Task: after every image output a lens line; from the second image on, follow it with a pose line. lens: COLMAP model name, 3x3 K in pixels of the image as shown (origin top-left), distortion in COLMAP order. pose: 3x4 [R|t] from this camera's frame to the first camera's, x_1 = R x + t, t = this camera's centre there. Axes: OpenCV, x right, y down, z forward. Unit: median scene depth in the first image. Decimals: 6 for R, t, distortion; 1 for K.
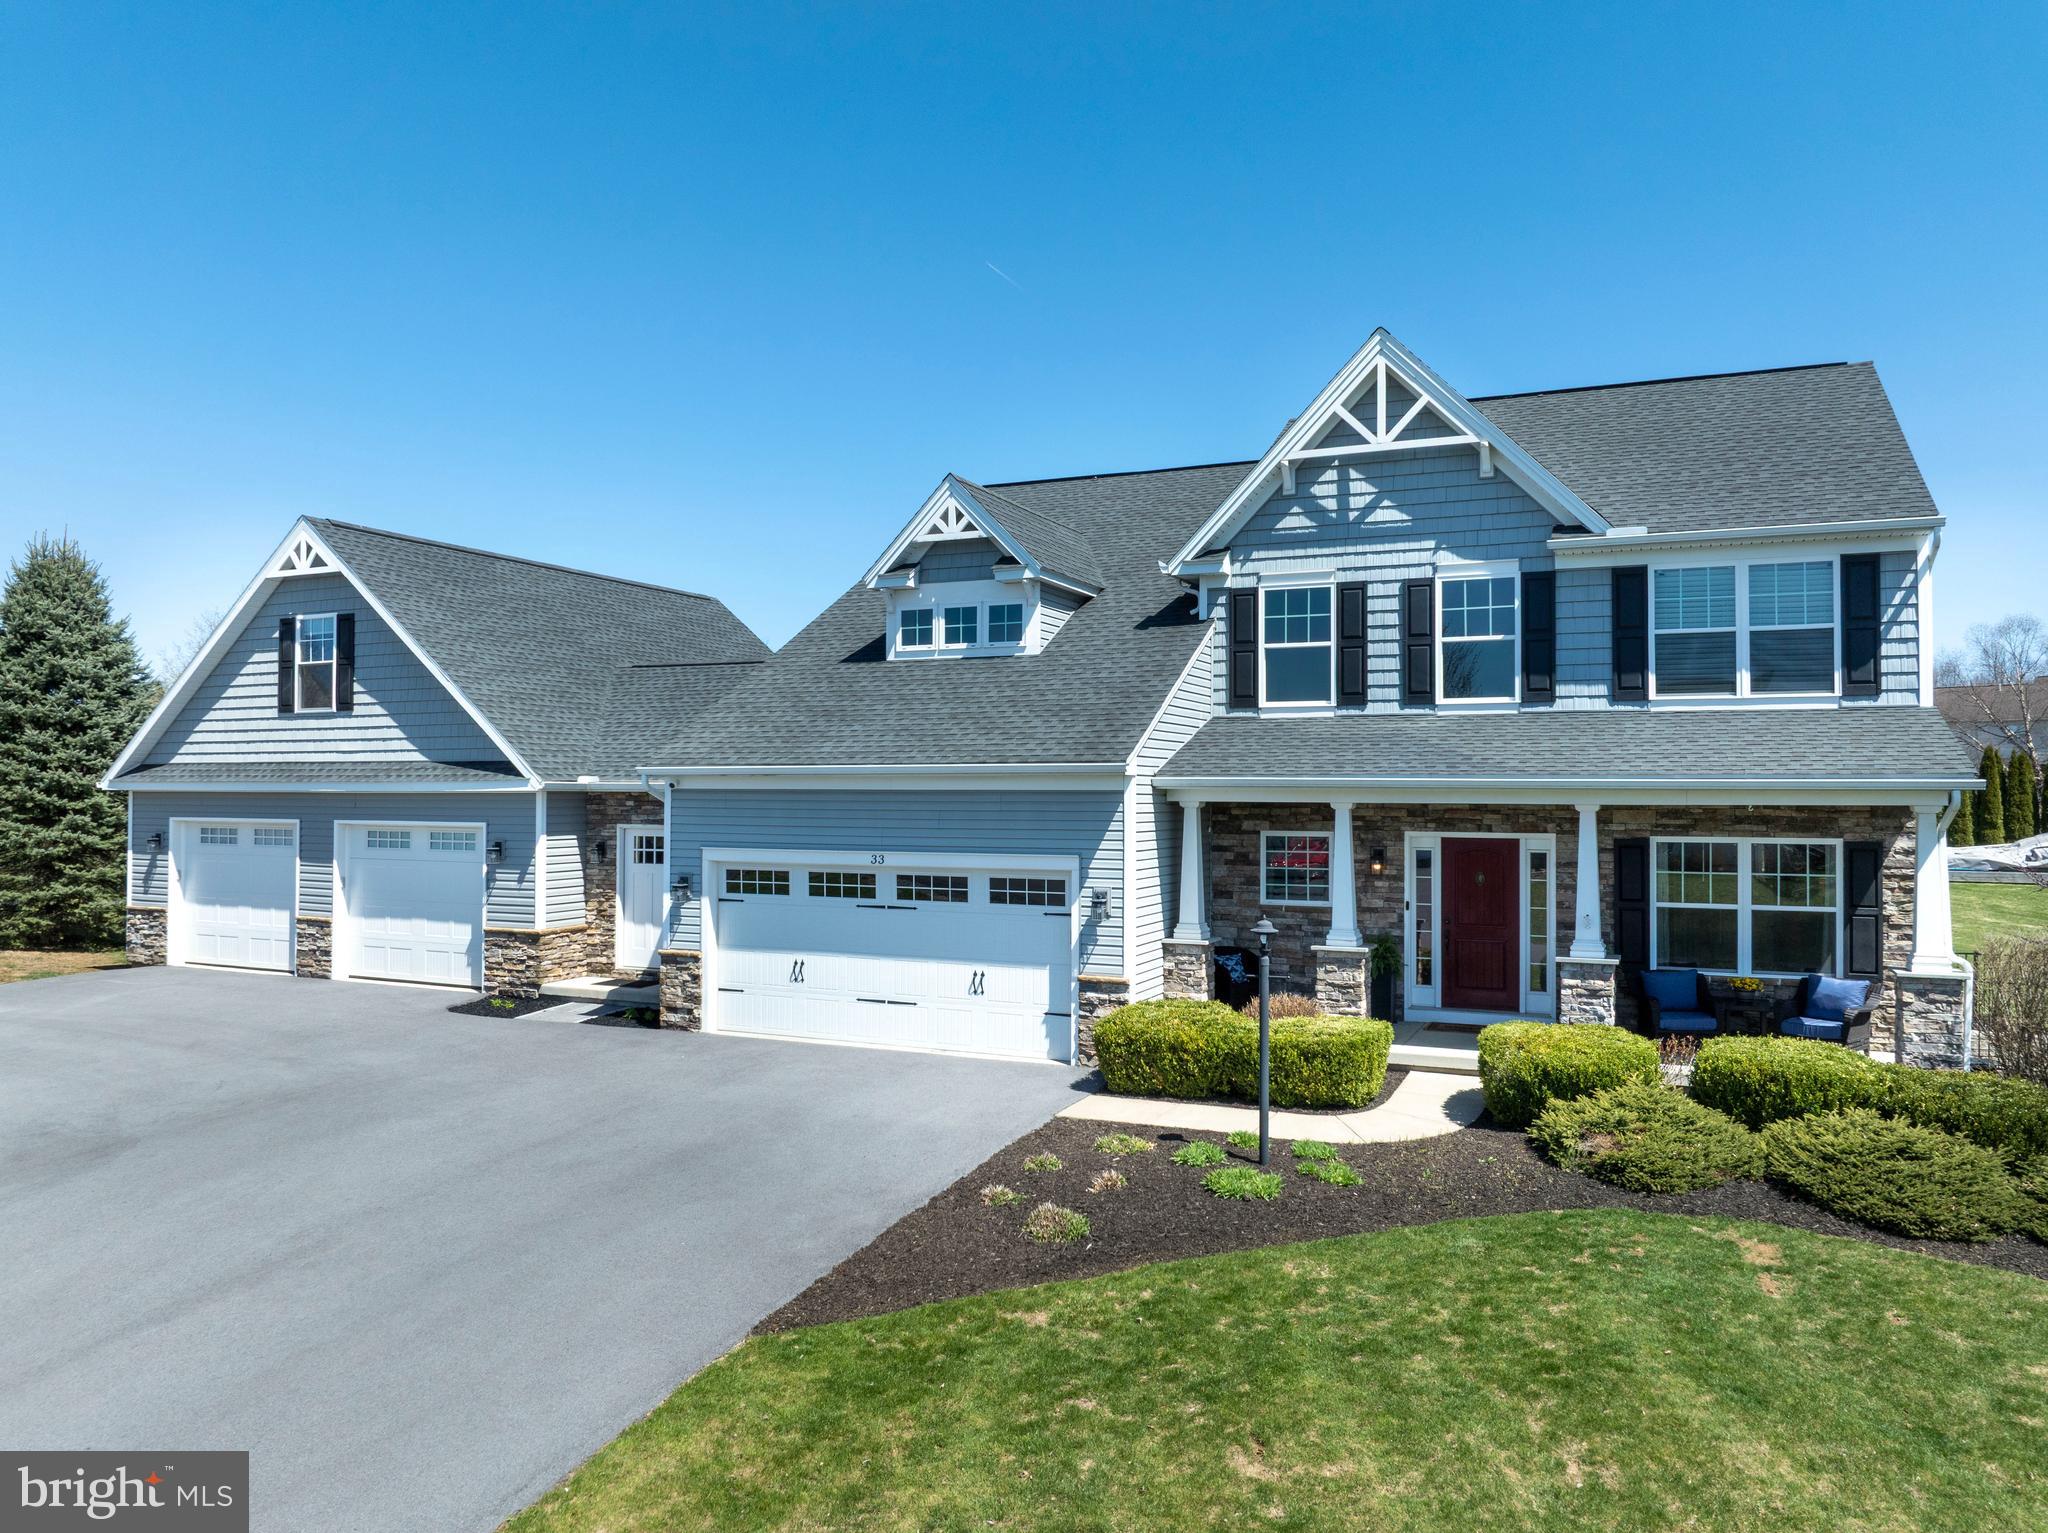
lens RADIAL K [[1436.9, 0, 1028.4], [0, 1436.9, 764.5], [0, 0, 1]] dist [-0.028104, -0.017197]
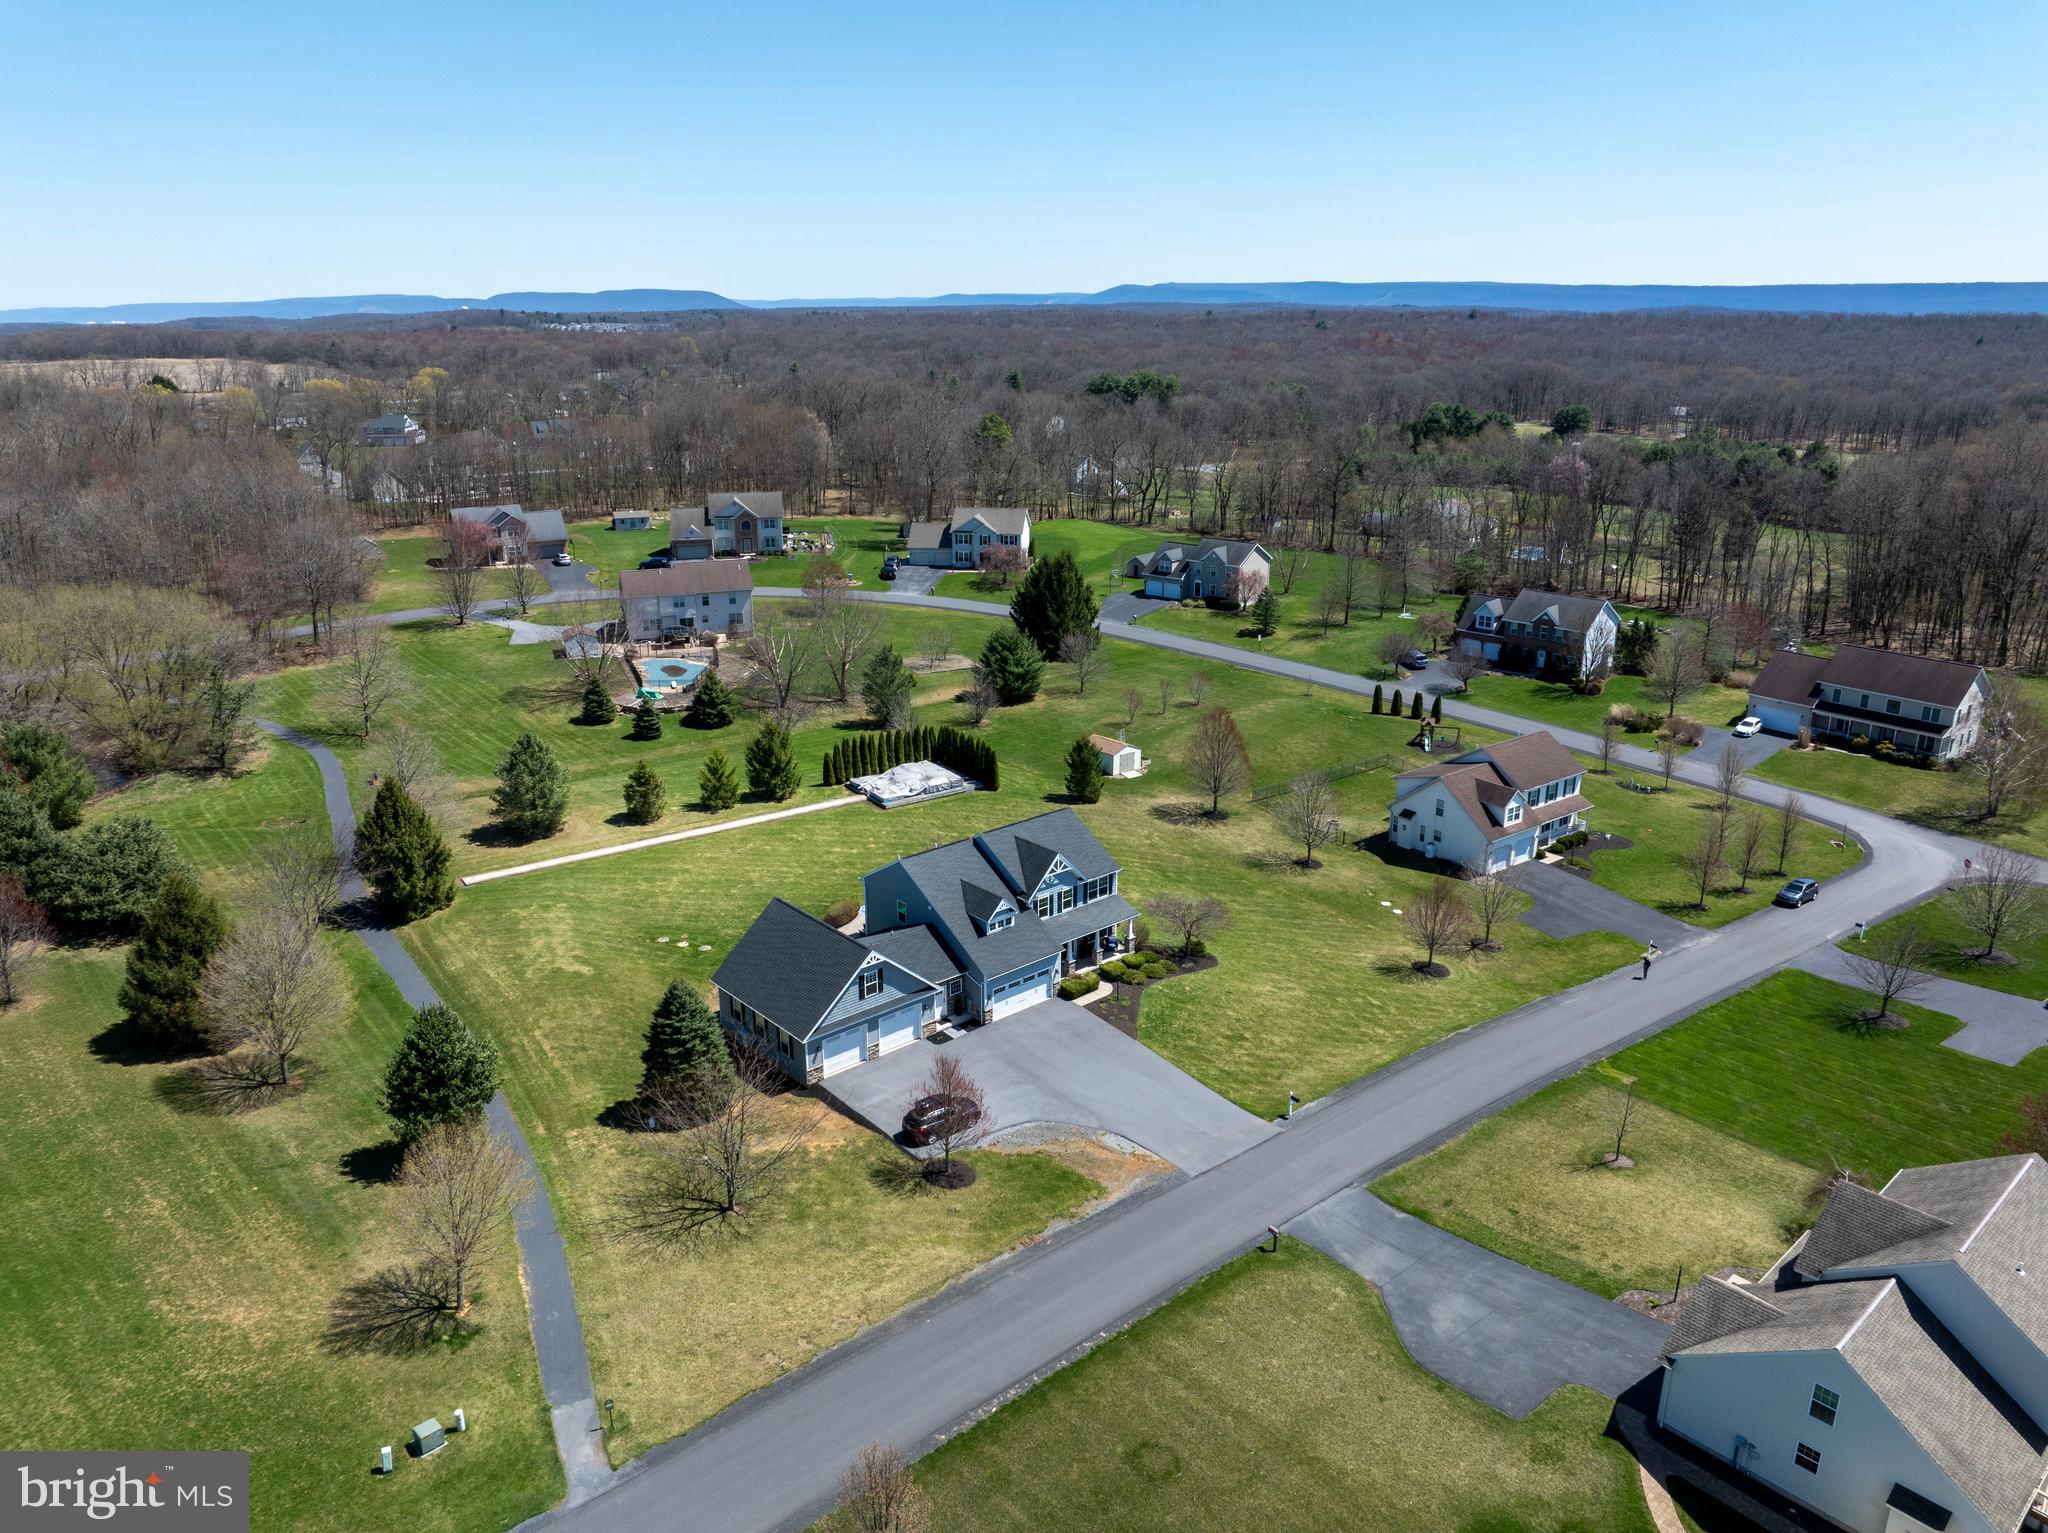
lens RADIAL K [[1434.7, 0, 1030.8], [0, 1434.7, 764.6], [0, 0, 1]] dist [-0.008544, -0.049348]
pose [[0.409393, -0.283701, 0.867128, -4.383245], [-0.015707, 0.948093, 0.317606, -2.321875], [-0.912223, -0.143646, 0.383687, -0.940410]]
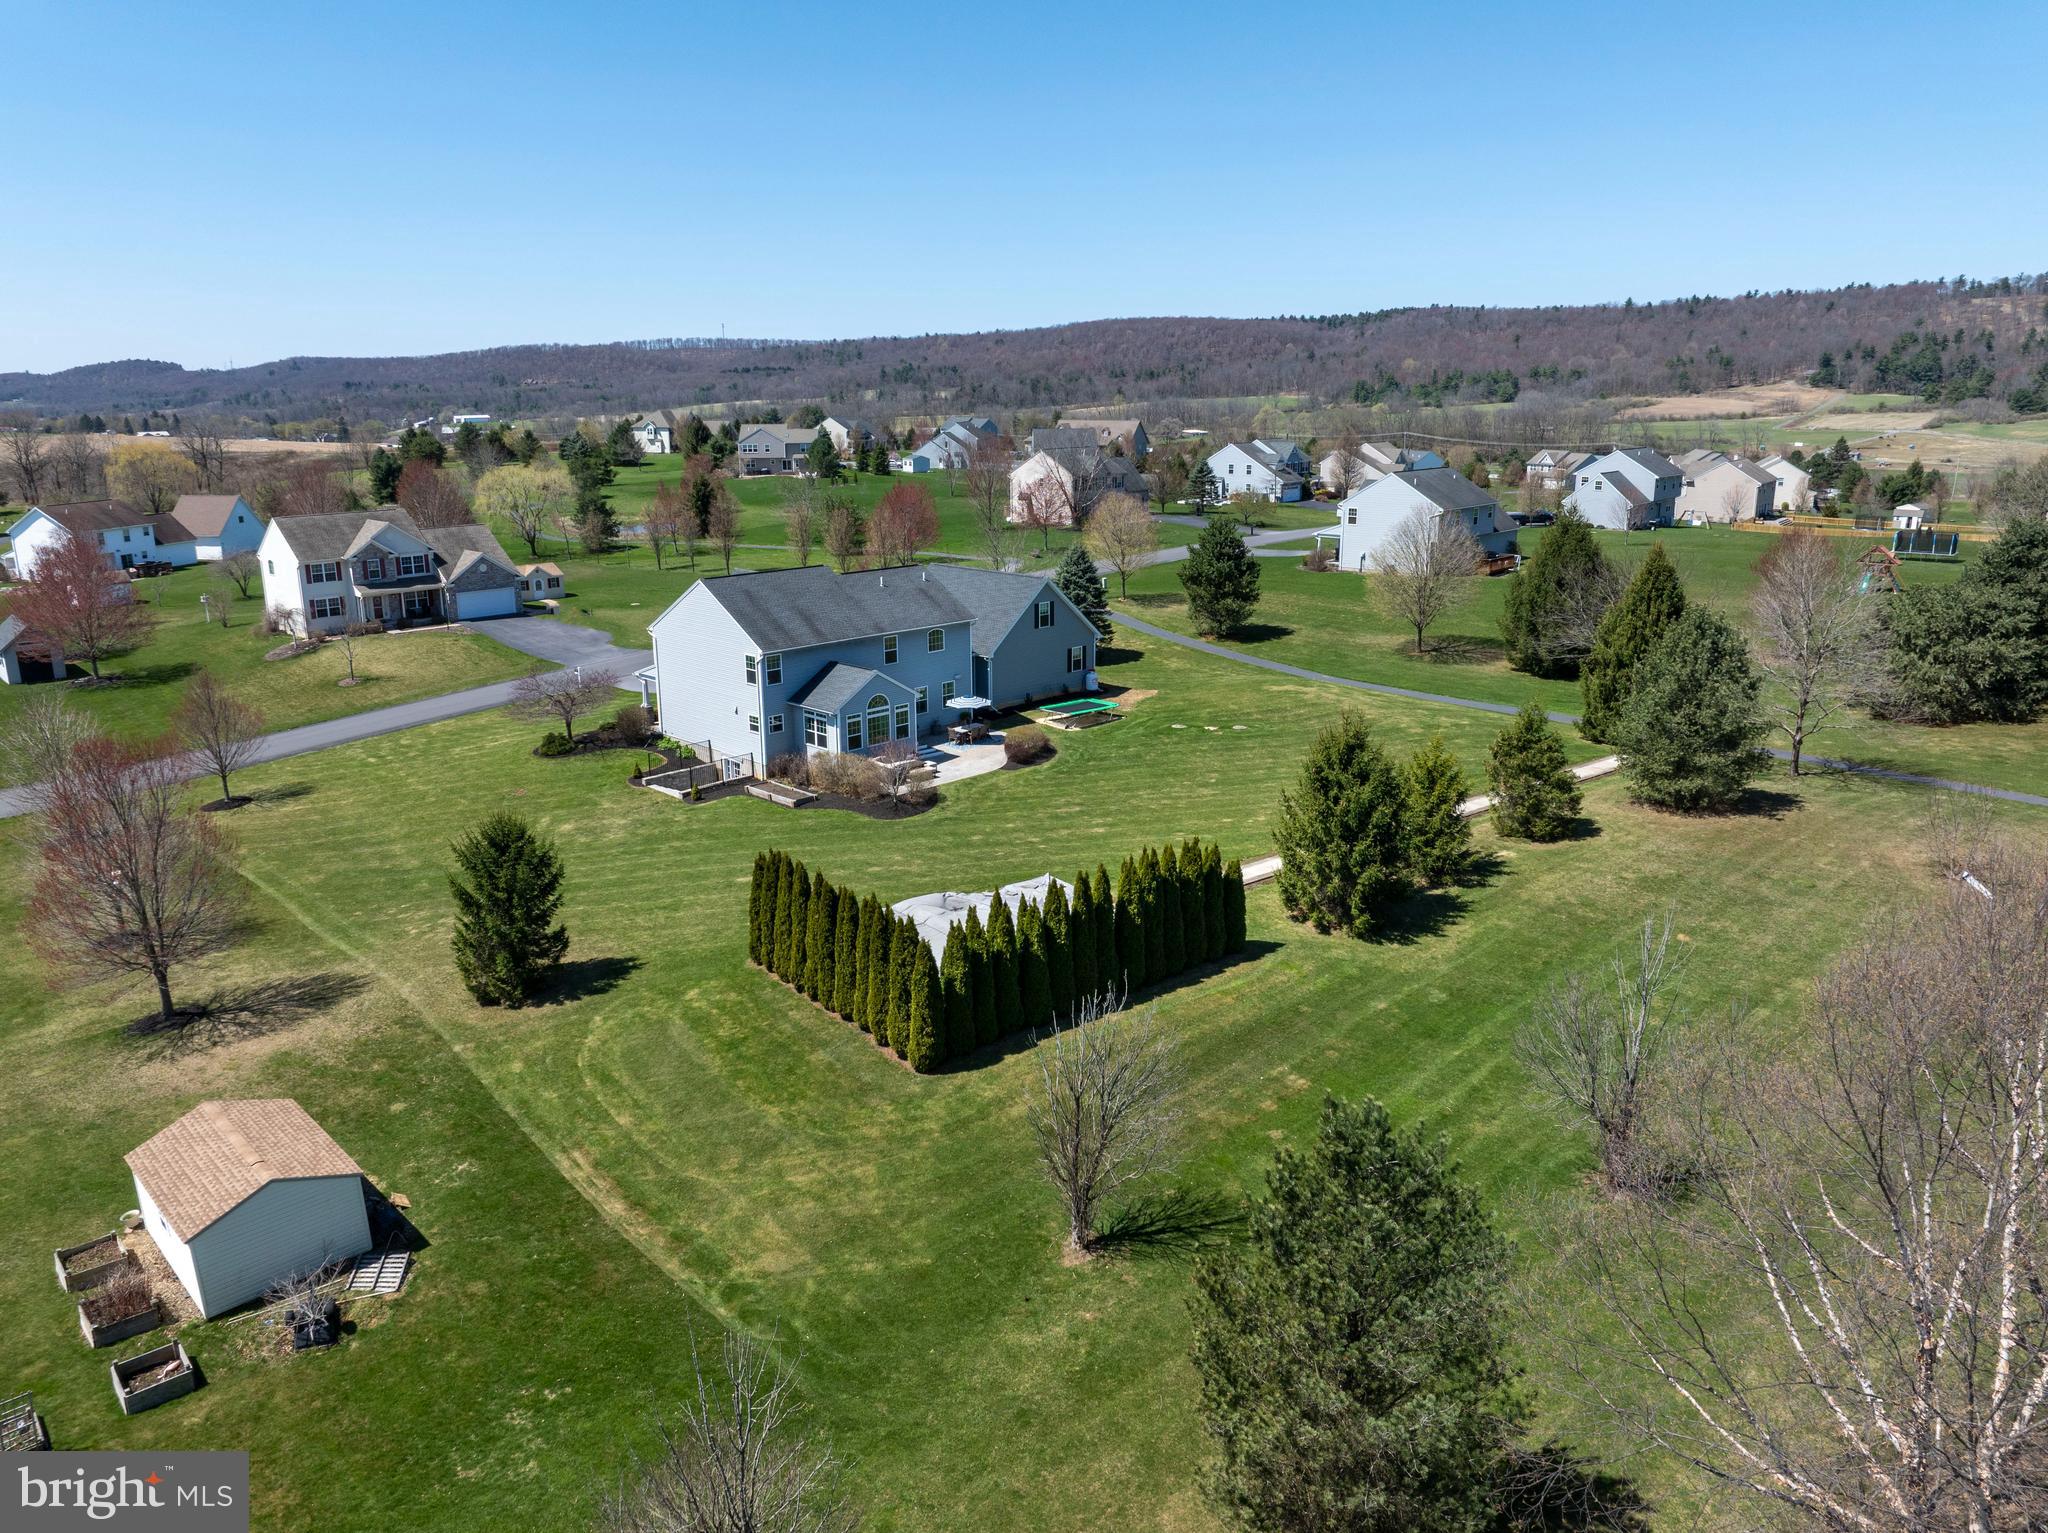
lens RADIAL K [[1433.1, 0, 1032.7], [0, 1433.1, 766.6], [0, 0, 1]] dist [-0.038126, 0.004365]
pose [[-0.342320, 0.243188, -0.907566, 4.261184], [0.022406, 0.967762, 0.250867, -0.815163], [0.939316, 0.065542, -0.336733, 3.488113]]
